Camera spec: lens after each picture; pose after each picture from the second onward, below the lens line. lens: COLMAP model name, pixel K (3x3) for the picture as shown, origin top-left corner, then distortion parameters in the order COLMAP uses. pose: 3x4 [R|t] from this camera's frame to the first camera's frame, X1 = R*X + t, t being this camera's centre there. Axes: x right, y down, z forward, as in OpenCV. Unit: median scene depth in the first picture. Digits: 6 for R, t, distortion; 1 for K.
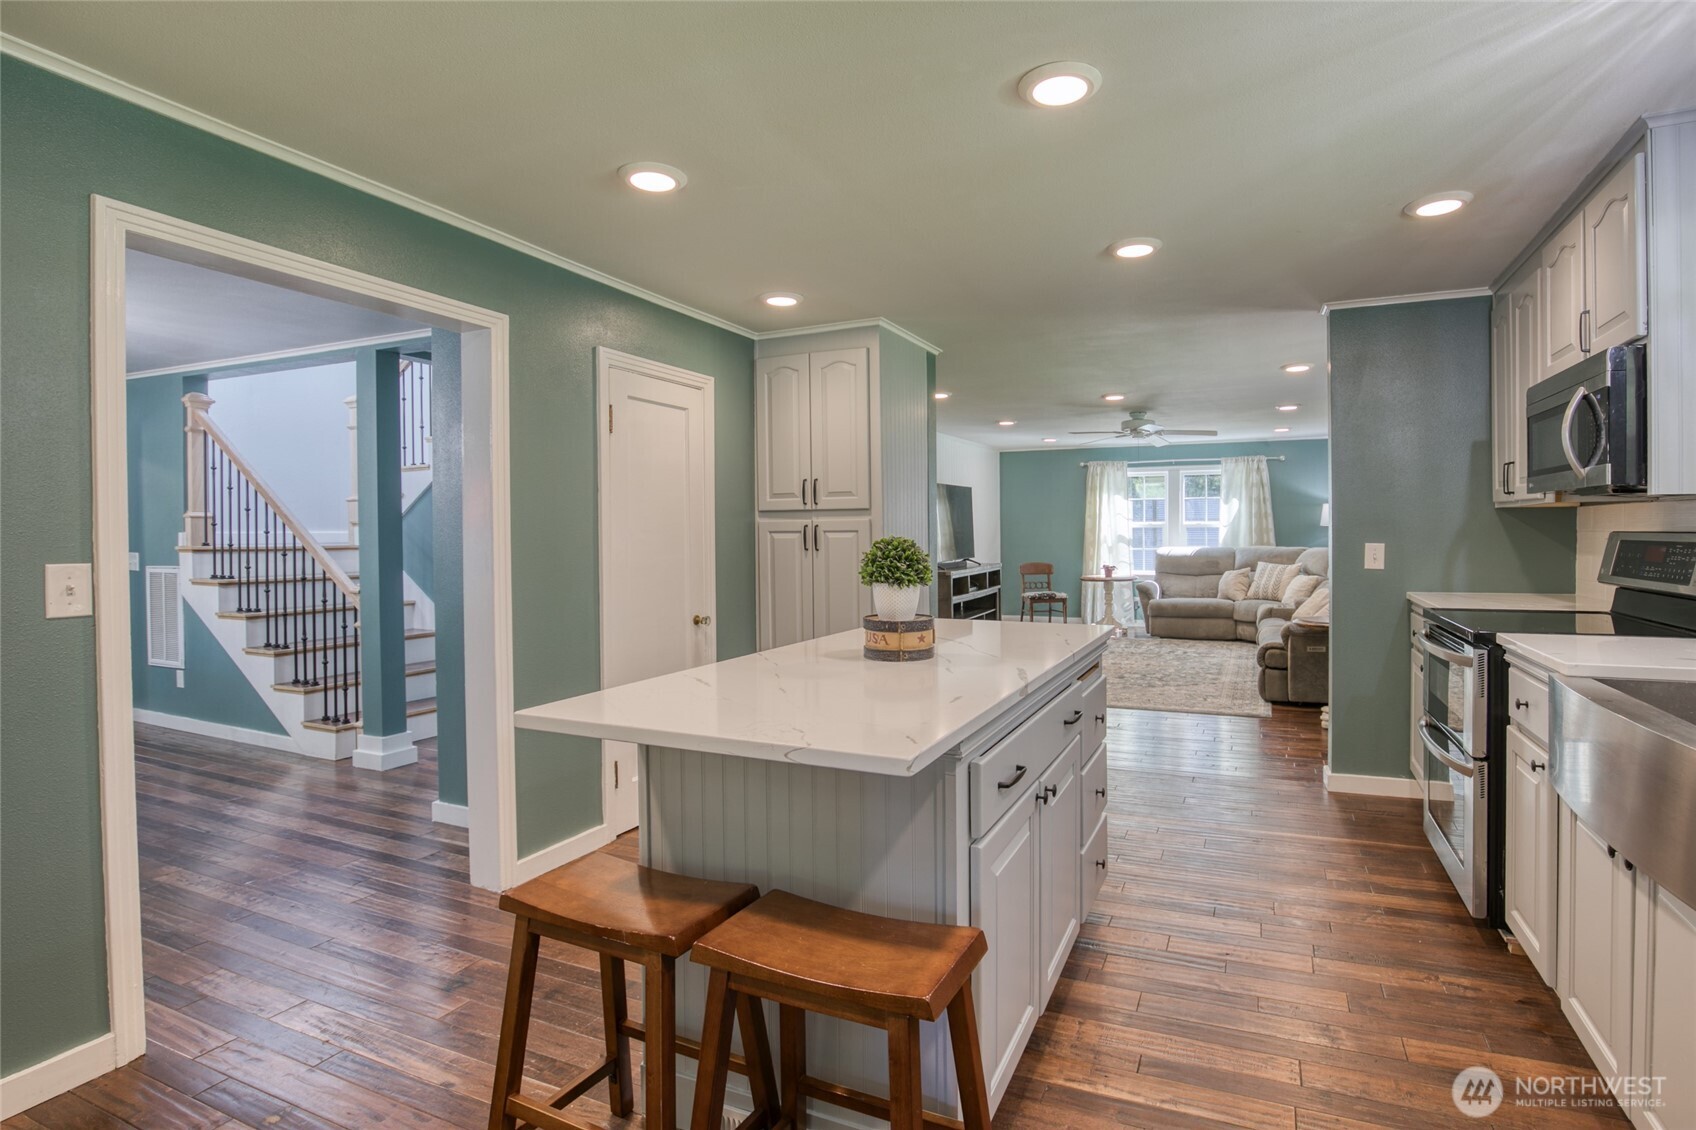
lens RADIAL K [[801.7, 0, 852.1], [0, 801.7, 548.0], [0, 0, 1]] dist [-0.023278, -0.000304]
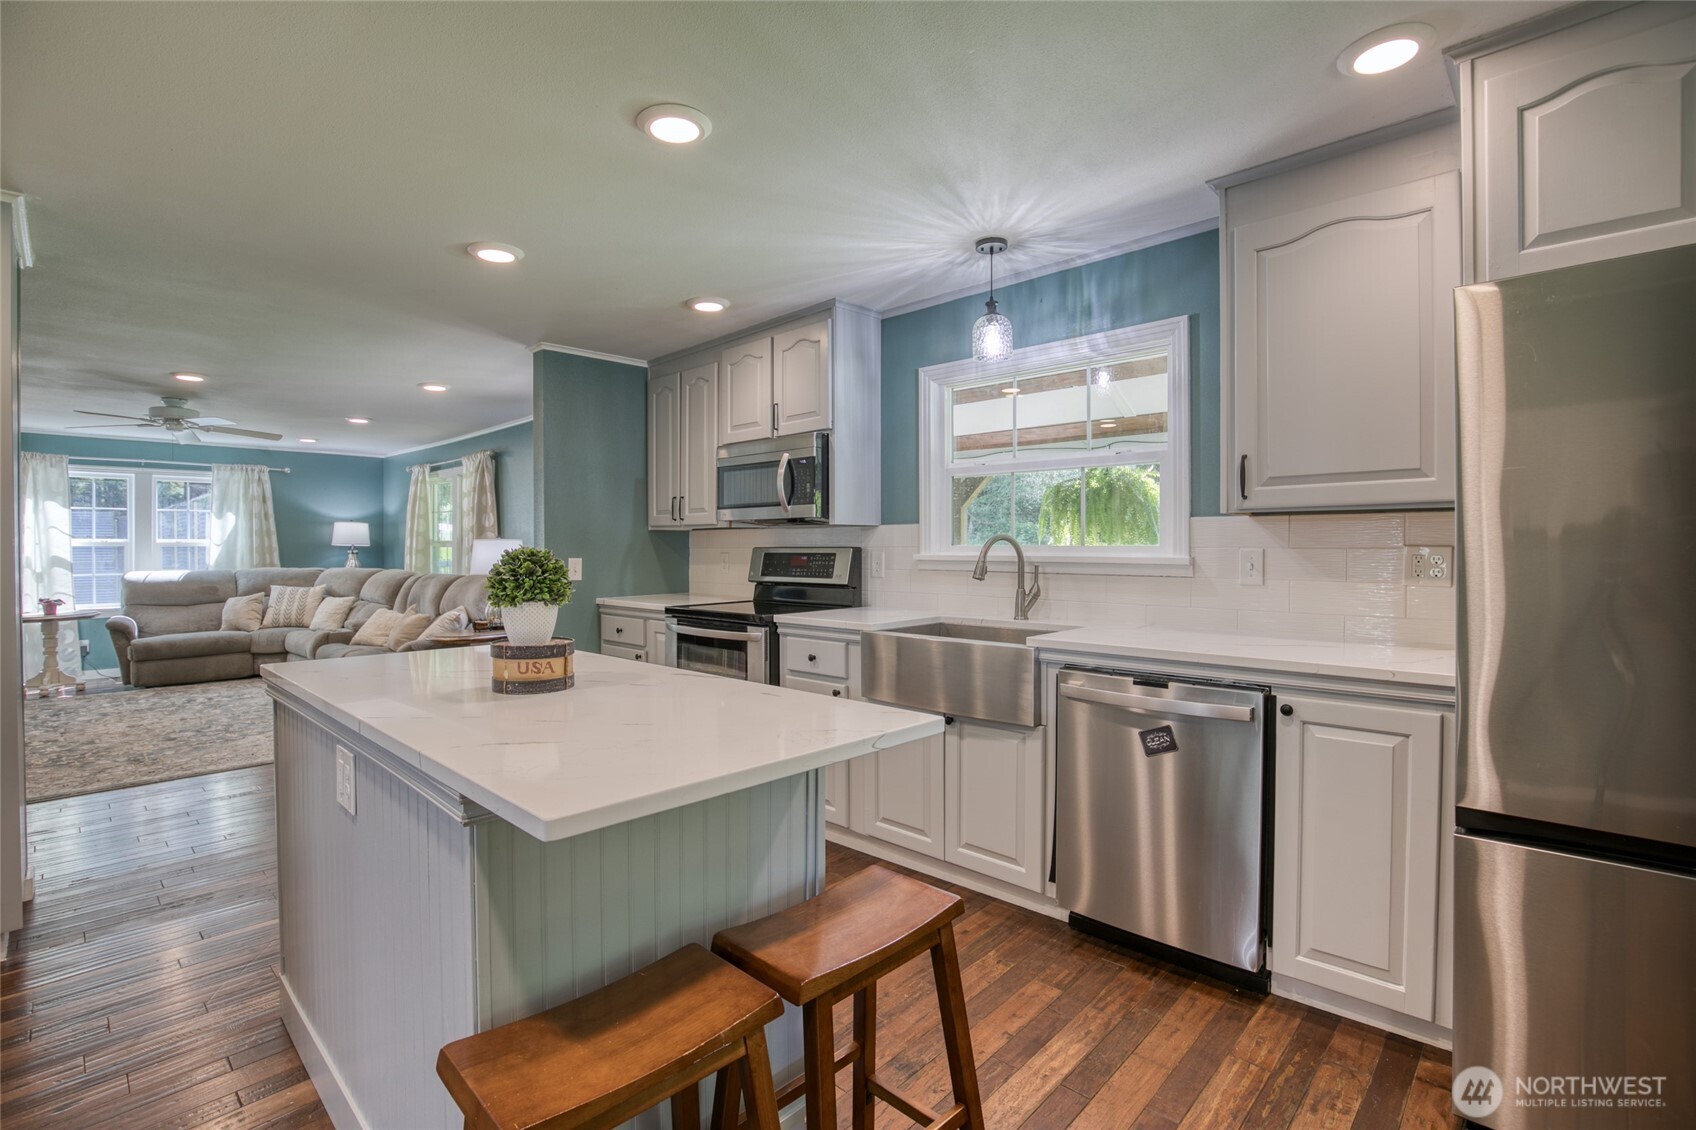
lens RADIAL K [[870.6, 0, 812.9], [0, 870.6, 558.8], [0, 0, 1]] dist [-0.003659, -0.000008]
pose [[0.349315, -0.006865, 0.936980, -0.186903], [0.021640, 0.999766, -0.000742, 0.001538], [-0.936755, 0.020535, 0.349382, 0.098159]]
